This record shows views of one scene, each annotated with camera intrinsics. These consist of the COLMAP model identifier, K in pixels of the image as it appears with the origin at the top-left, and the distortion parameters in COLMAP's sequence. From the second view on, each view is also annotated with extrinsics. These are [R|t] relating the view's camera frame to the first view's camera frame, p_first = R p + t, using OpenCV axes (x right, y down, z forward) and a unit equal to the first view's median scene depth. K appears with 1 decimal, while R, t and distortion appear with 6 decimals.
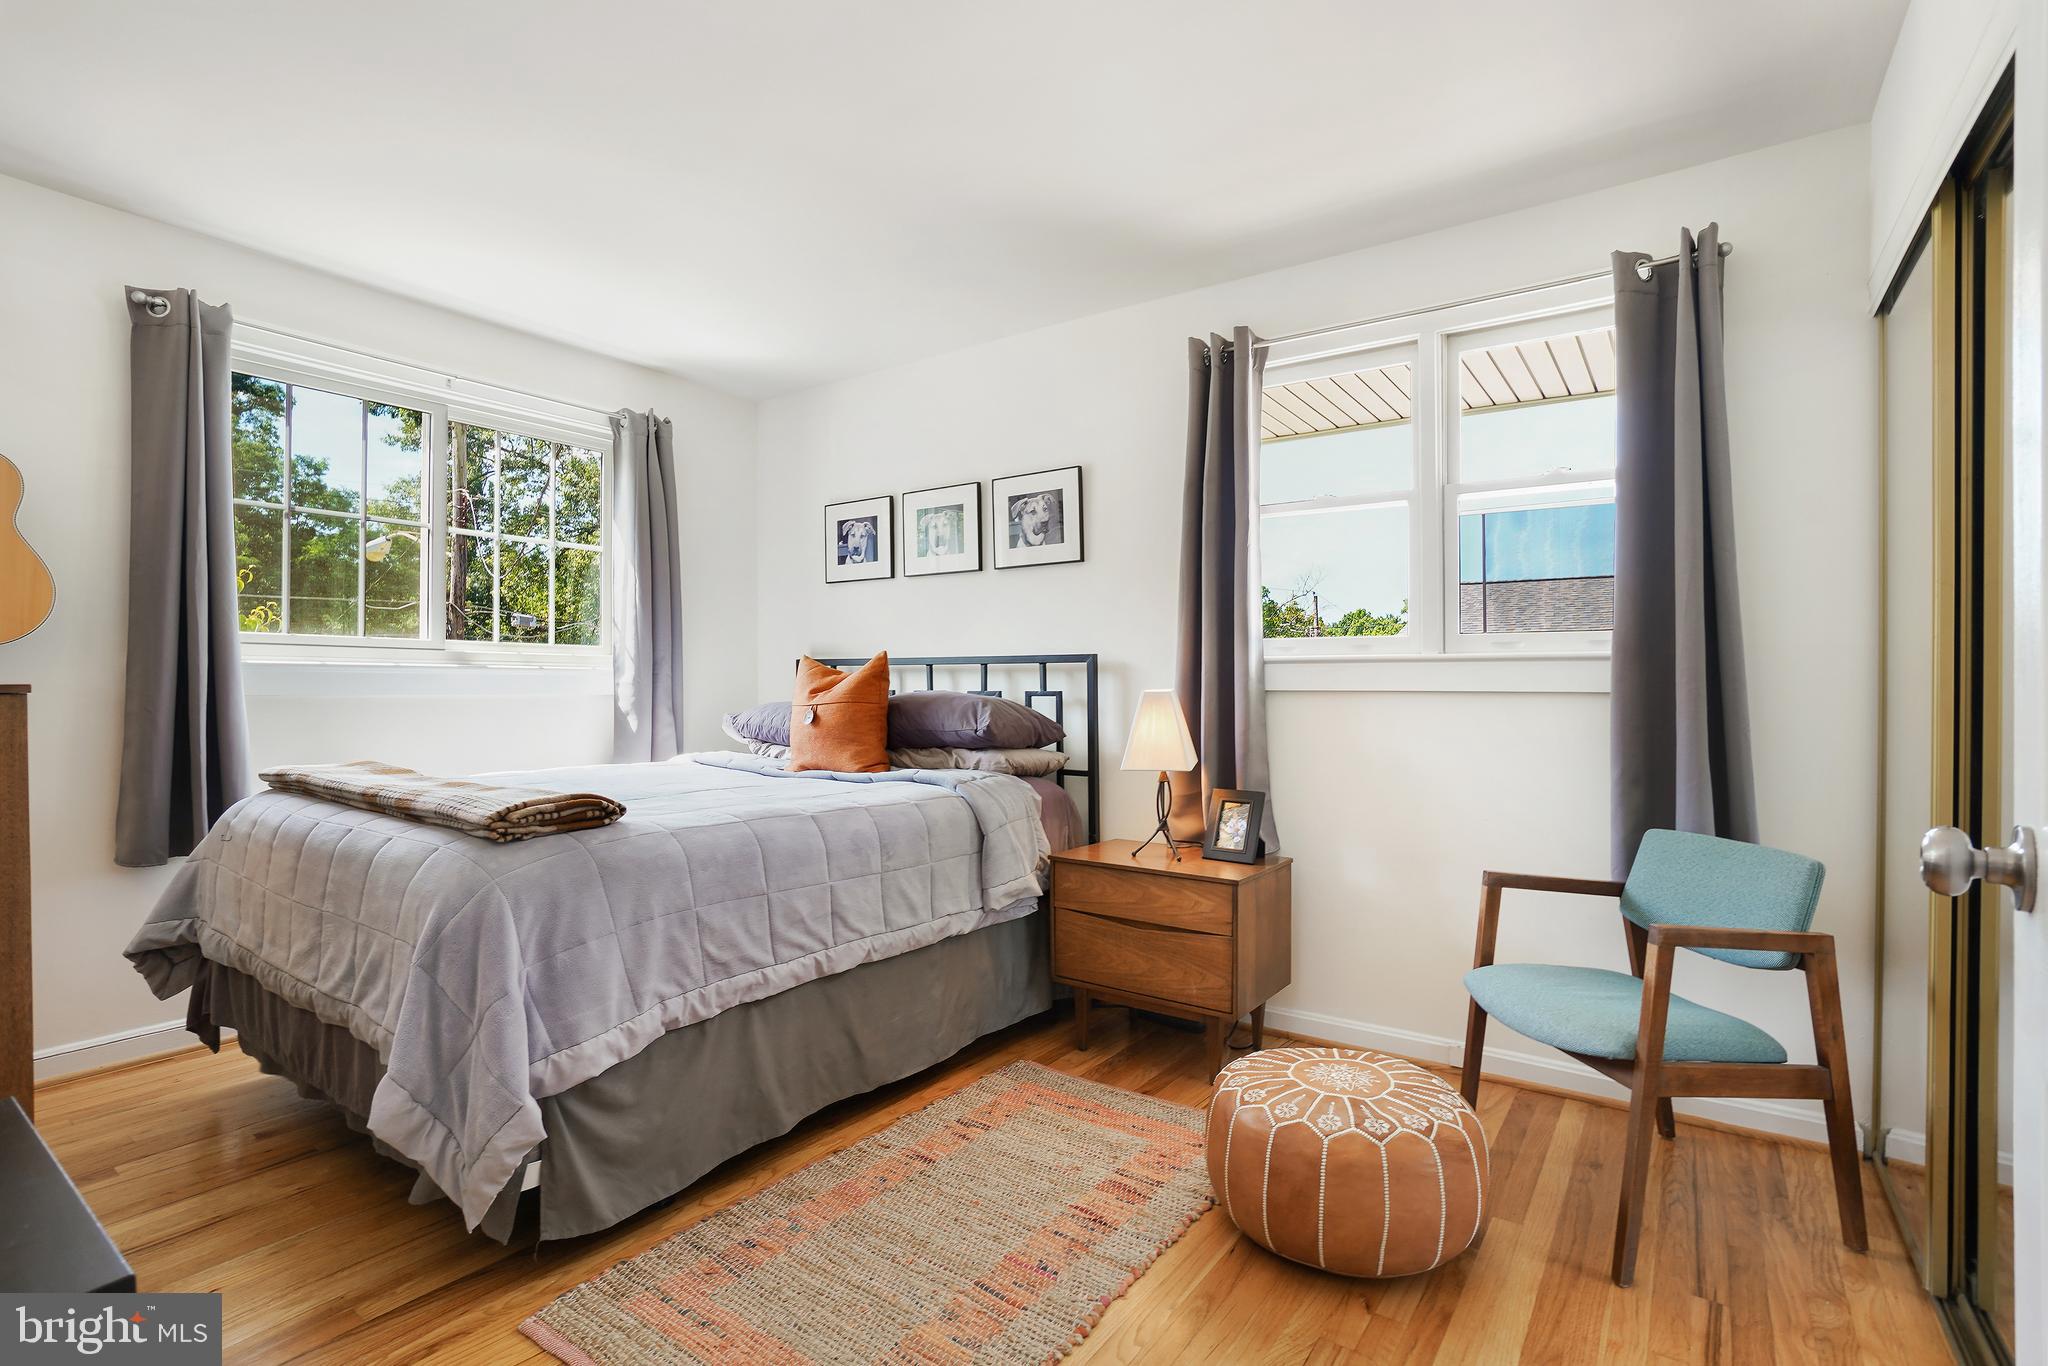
lens RADIAL K [[888.7, 0, 1016.6], [0, 888.7, 679.2], [0, 0, 1]] dist [0.001793, 0.000051]
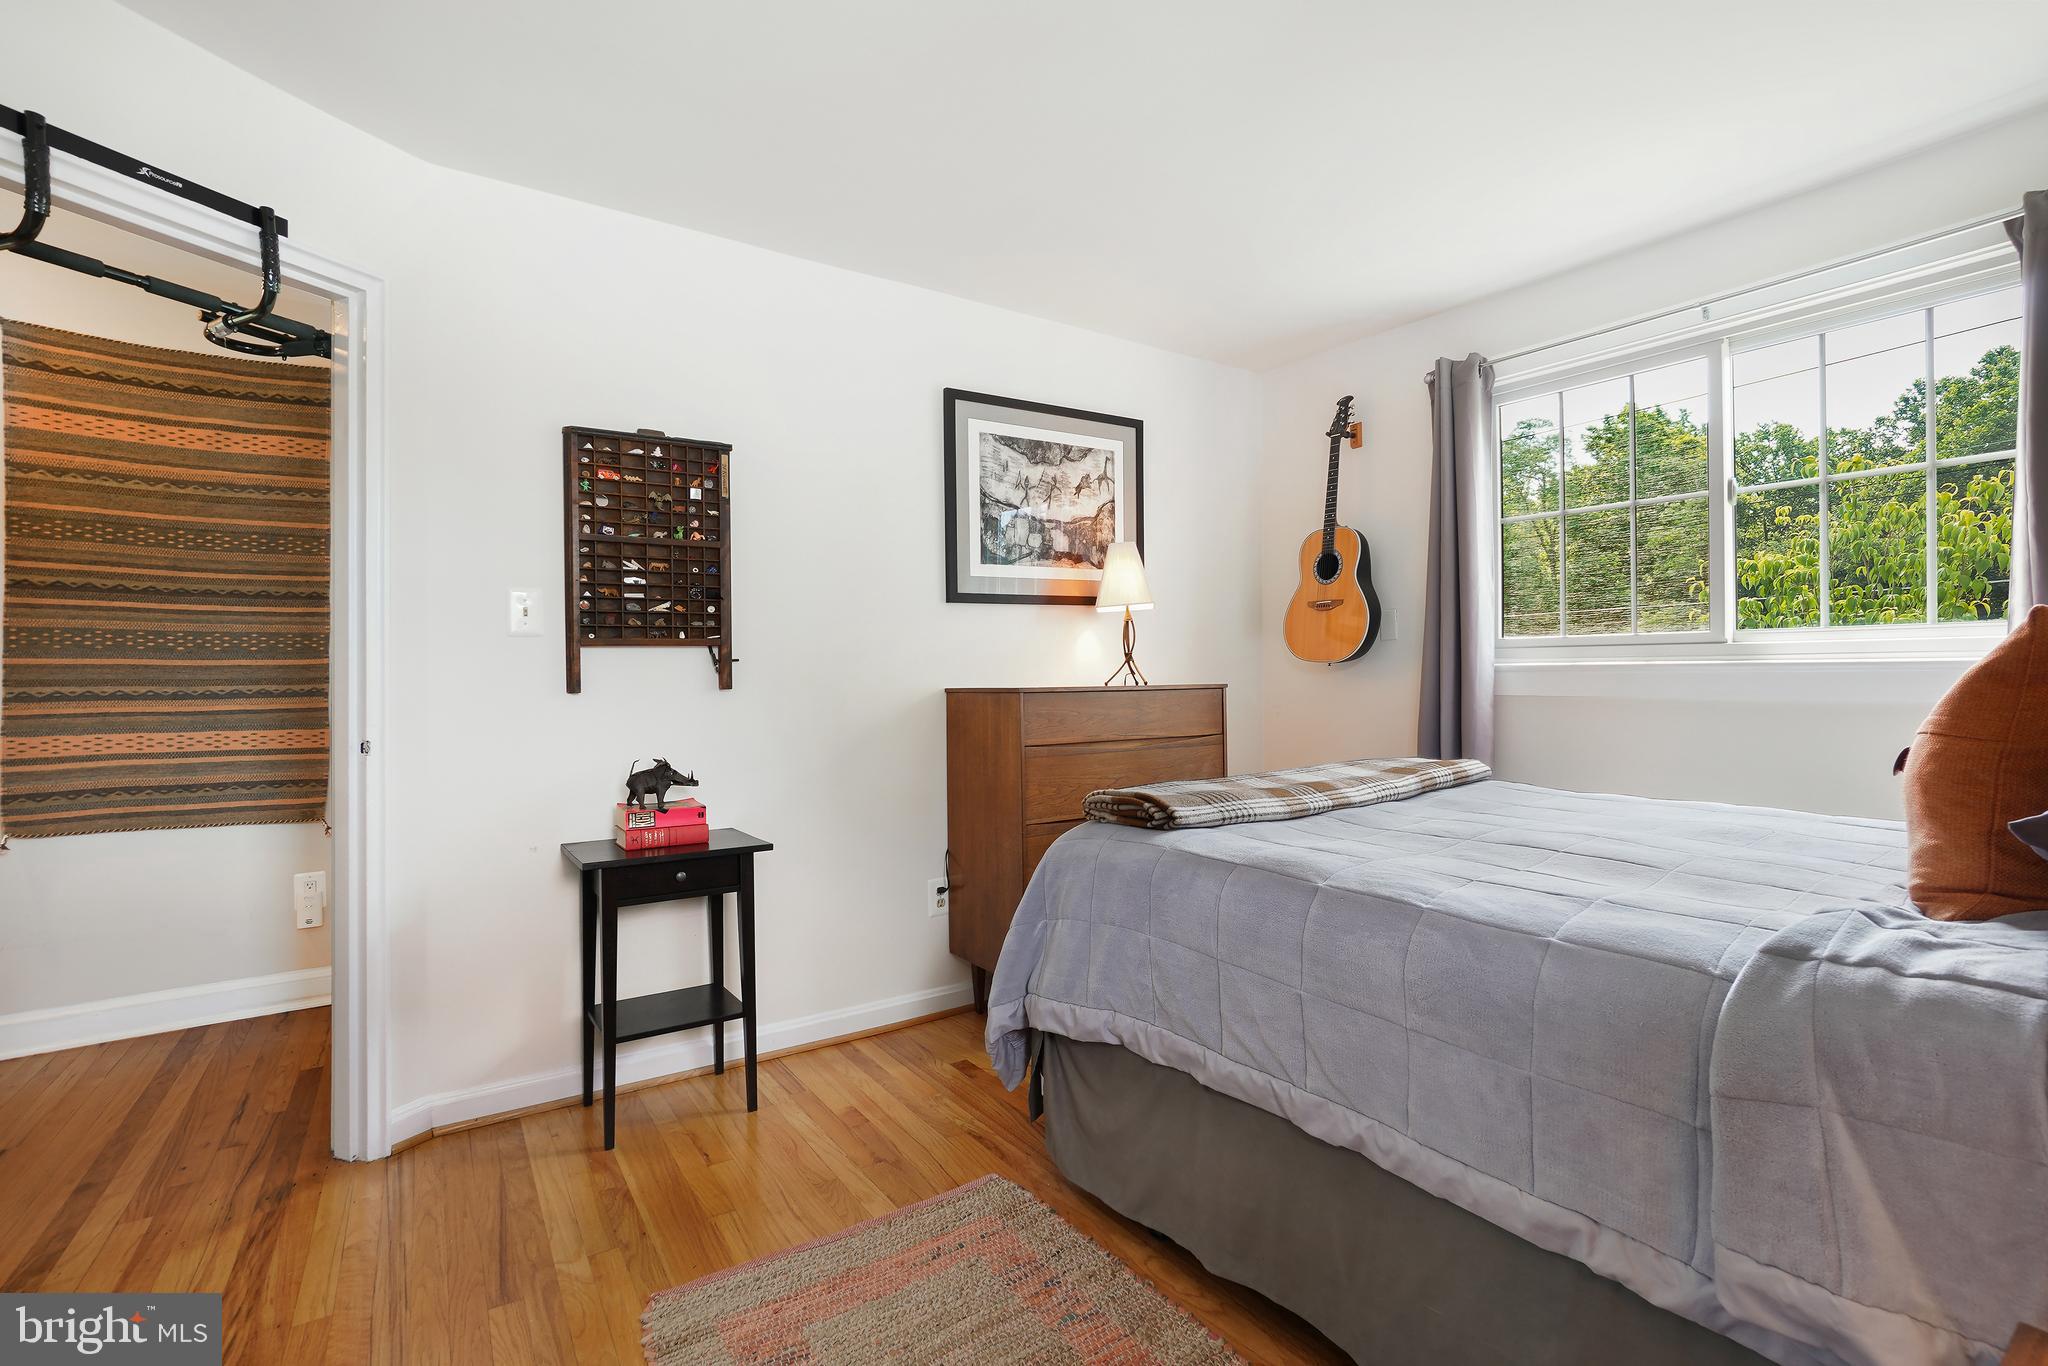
lens RADIAL K [[888.7, 0, 1016.6], [0, 888.7, 679.2], [0, 0, 1]] dist [0.001793, 0.000051]
pose [[-0.296877, -0.005310, -0.954901, 0.525829], [0.019338, 0.999746, -0.011571, -0.000119], [0.954720, -0.021901, -0.296699, 1.066318]]
